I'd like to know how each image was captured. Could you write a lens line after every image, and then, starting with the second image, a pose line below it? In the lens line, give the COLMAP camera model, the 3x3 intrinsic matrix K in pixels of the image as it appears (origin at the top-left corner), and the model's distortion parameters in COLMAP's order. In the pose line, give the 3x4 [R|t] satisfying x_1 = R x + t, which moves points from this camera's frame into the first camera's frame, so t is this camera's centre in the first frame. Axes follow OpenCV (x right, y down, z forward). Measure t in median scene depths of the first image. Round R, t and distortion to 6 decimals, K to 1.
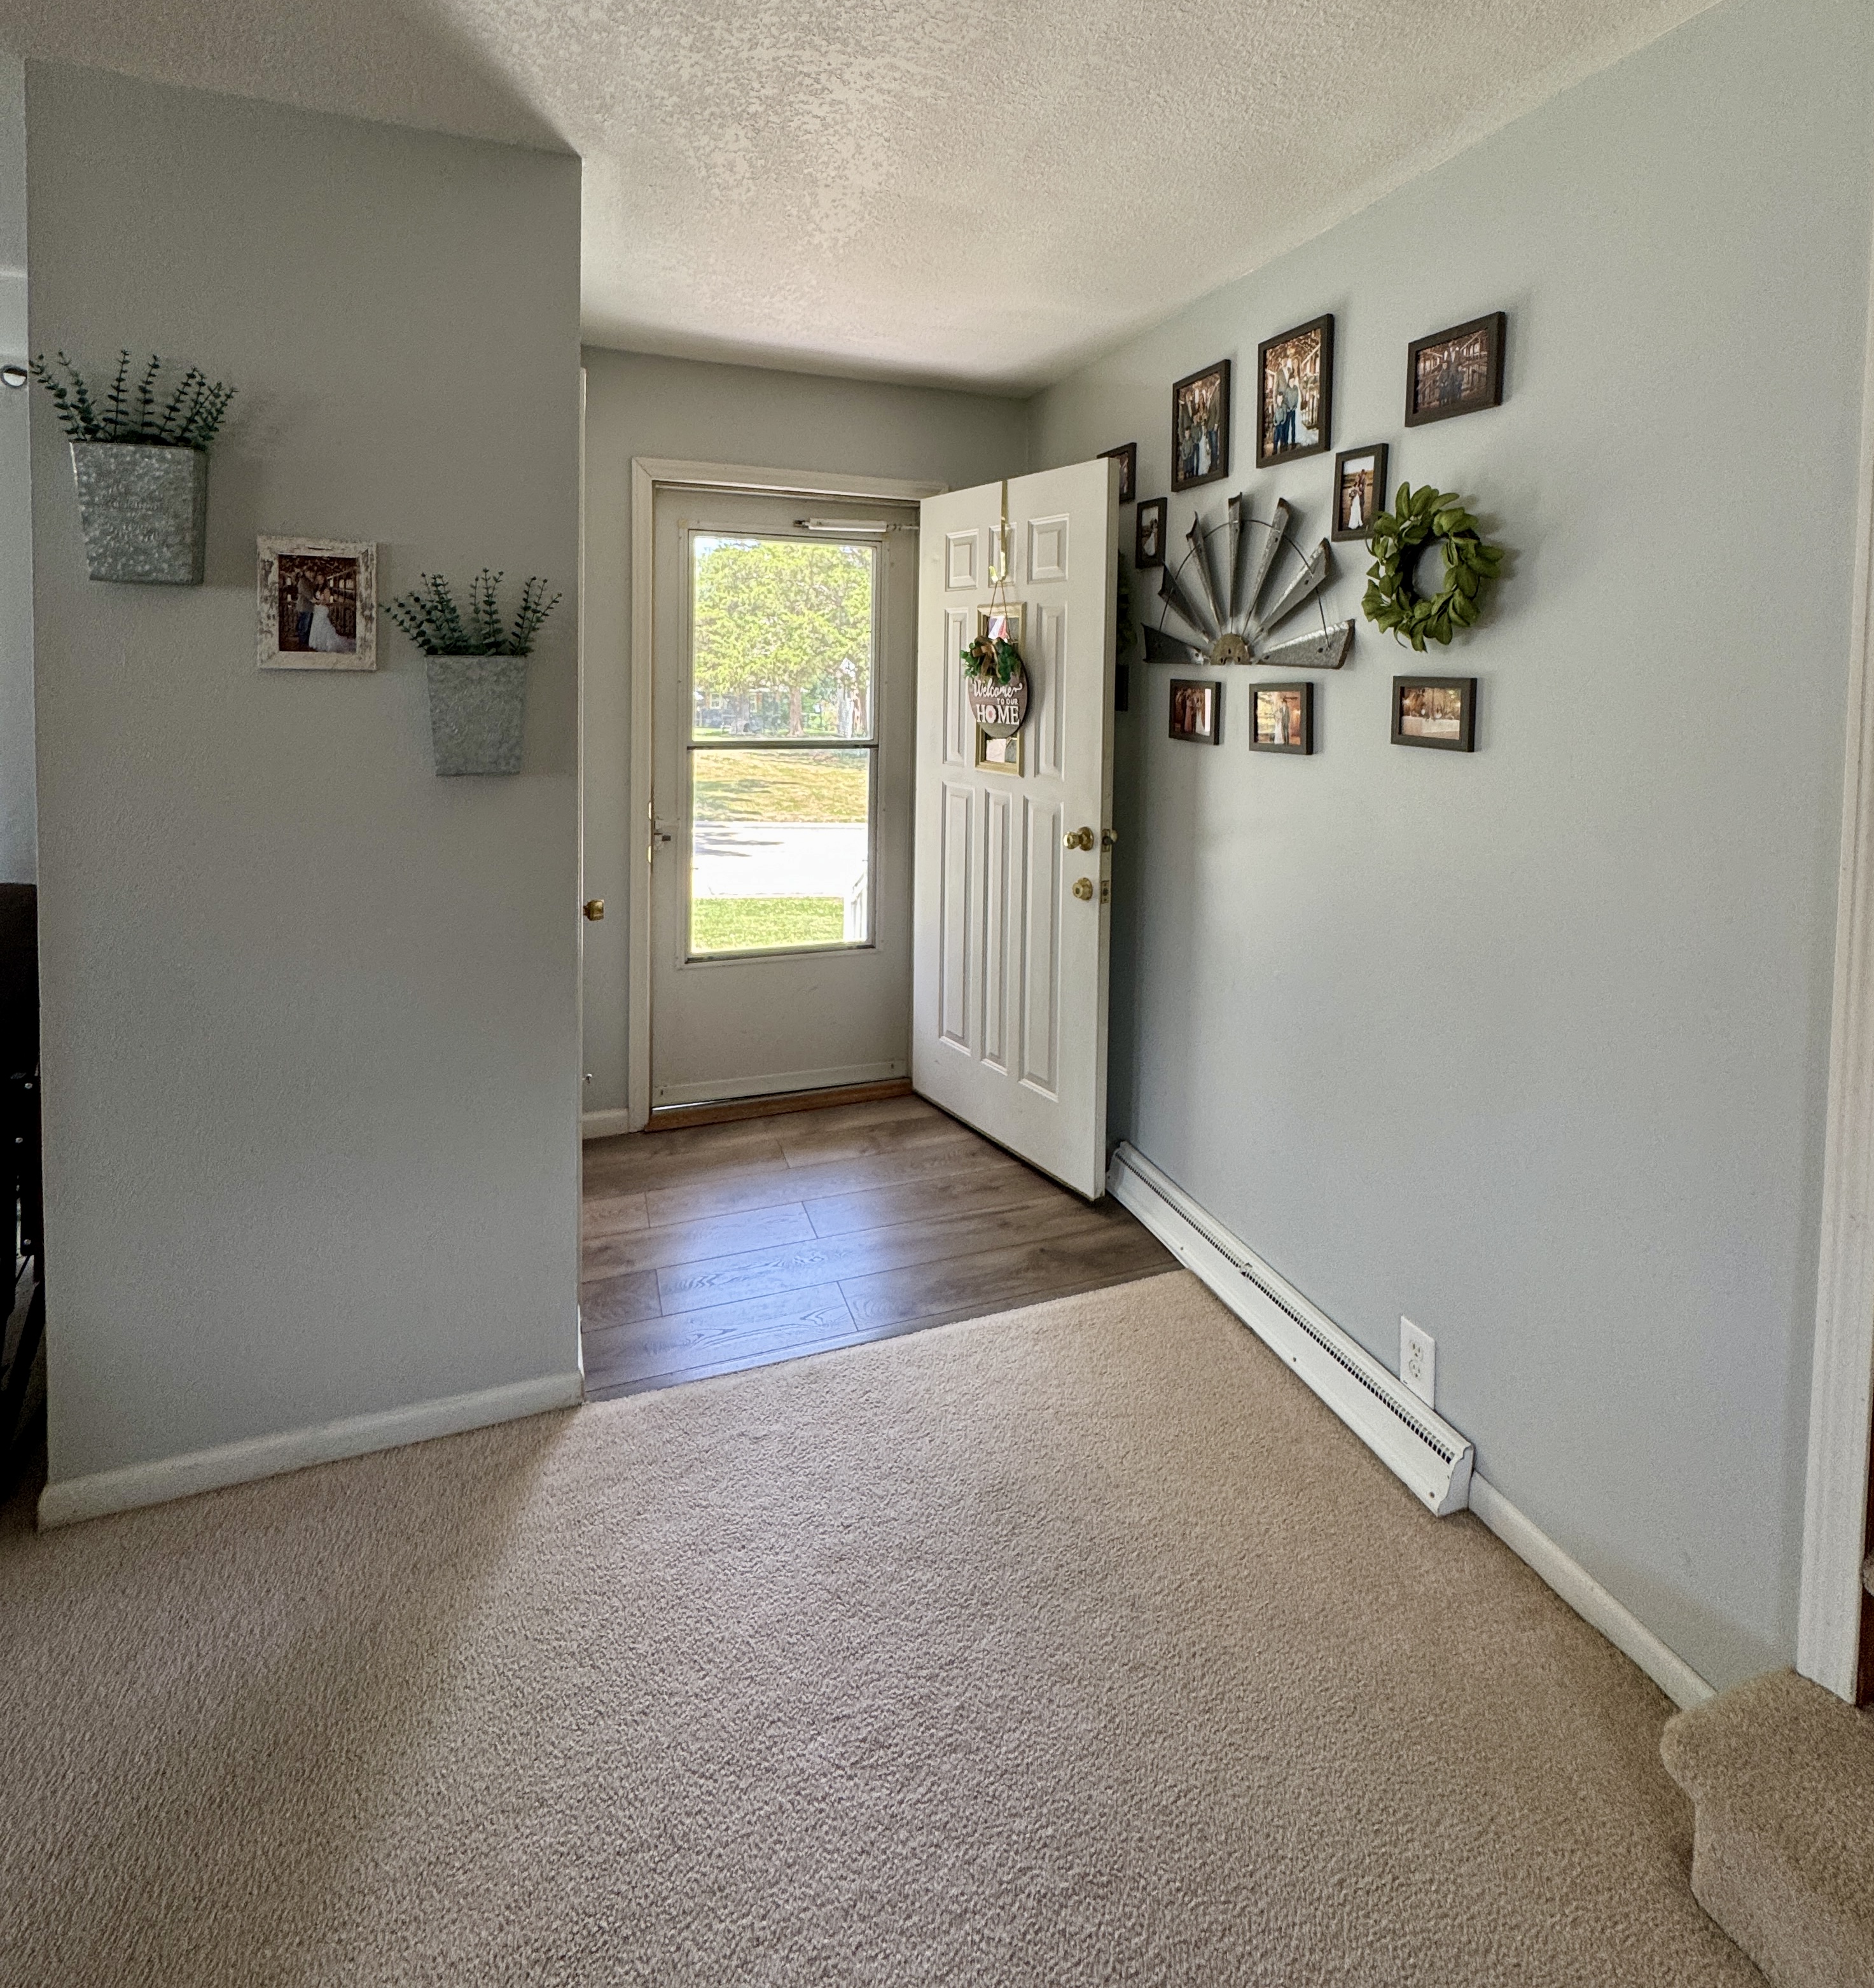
lens RADIAL K [[1038.9, 0, 940.4], [0, 1038.9, 703.5], [0, 0, 1]] dist [0.001145, 0.000724]
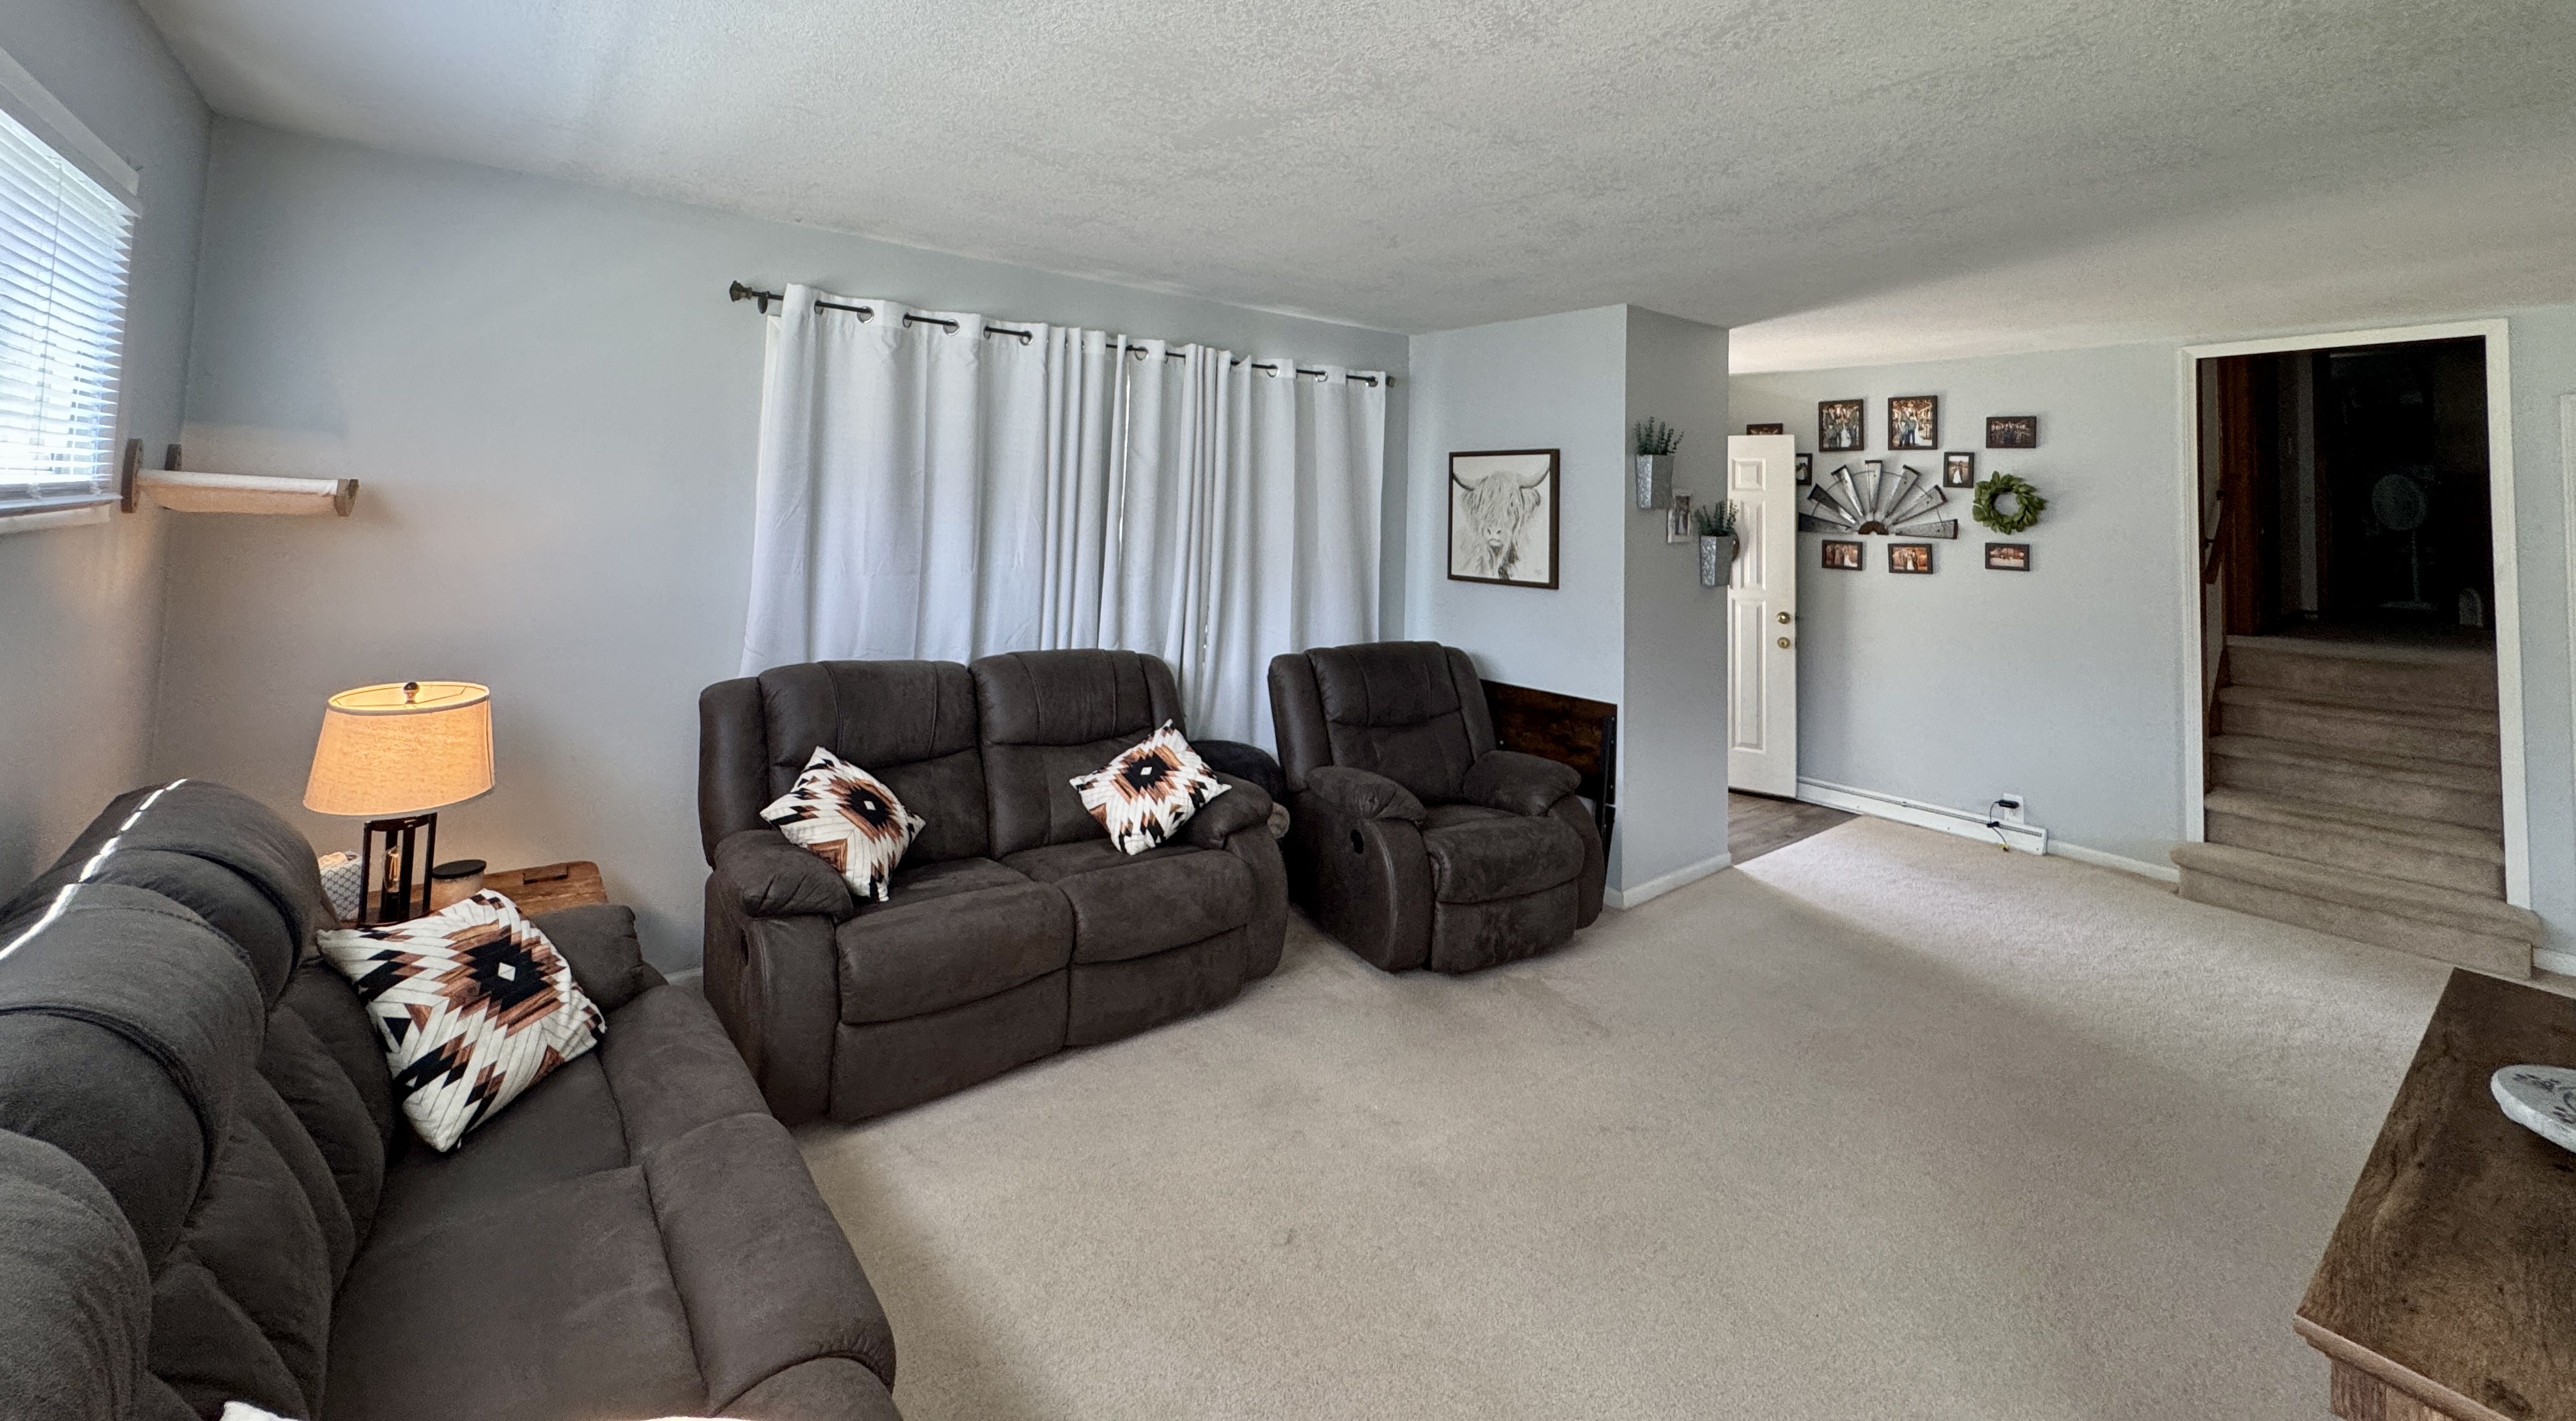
lens RADIAL K [[1026.7, 0, 1294.9], [0, 1026.7, 453.4], [0, 0, 1]] dist [-0.000321, -0.000072]
pose [[0.947784, 0.025979, 0.317852, -1.840267], [0.000024, 0.996671, -0.081532, -0.036200], [-0.318912, 0.077282, 0.944628, -0.812611]]
